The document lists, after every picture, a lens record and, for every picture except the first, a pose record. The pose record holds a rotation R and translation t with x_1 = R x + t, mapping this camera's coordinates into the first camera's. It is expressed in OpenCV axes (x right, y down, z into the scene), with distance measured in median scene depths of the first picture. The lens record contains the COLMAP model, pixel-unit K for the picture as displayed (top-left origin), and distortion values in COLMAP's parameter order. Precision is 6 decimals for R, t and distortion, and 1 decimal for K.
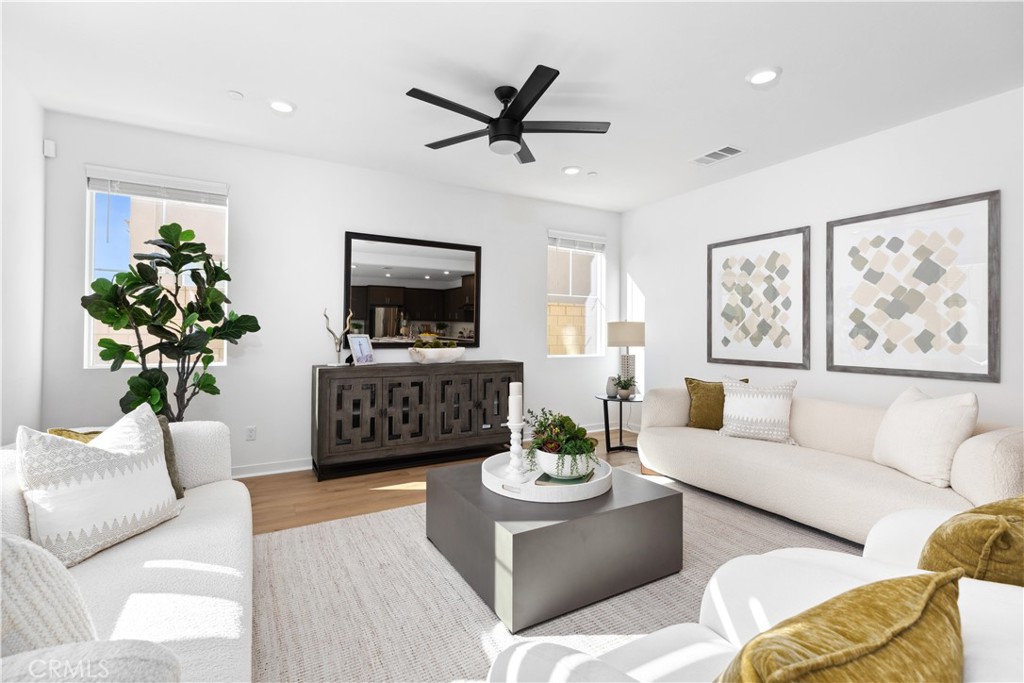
lens RADIAL K [[454.2, 0, 492.6], [0, 454.2, 333.8], [0, 0, 1]] dist [0.006700, -0.001274]
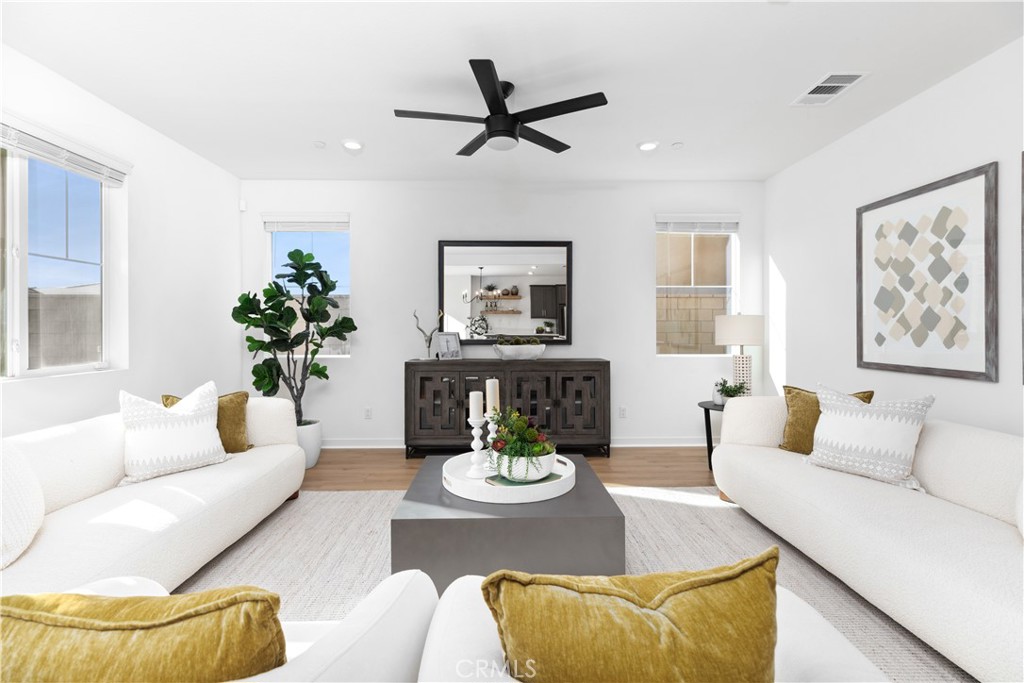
lens RADIAL K [[454.2, 0, 508.2], [0, 454.2, 337.0], [0, 0, 1]] dist [0.006700, -0.001274]
pose [[0.883707, -0.000765, -0.468039, 0.369987], [0.006407, 0.999925, 0.010464, 0.002360], [0.467996, -0.012246, 0.883646, 0.090070]]
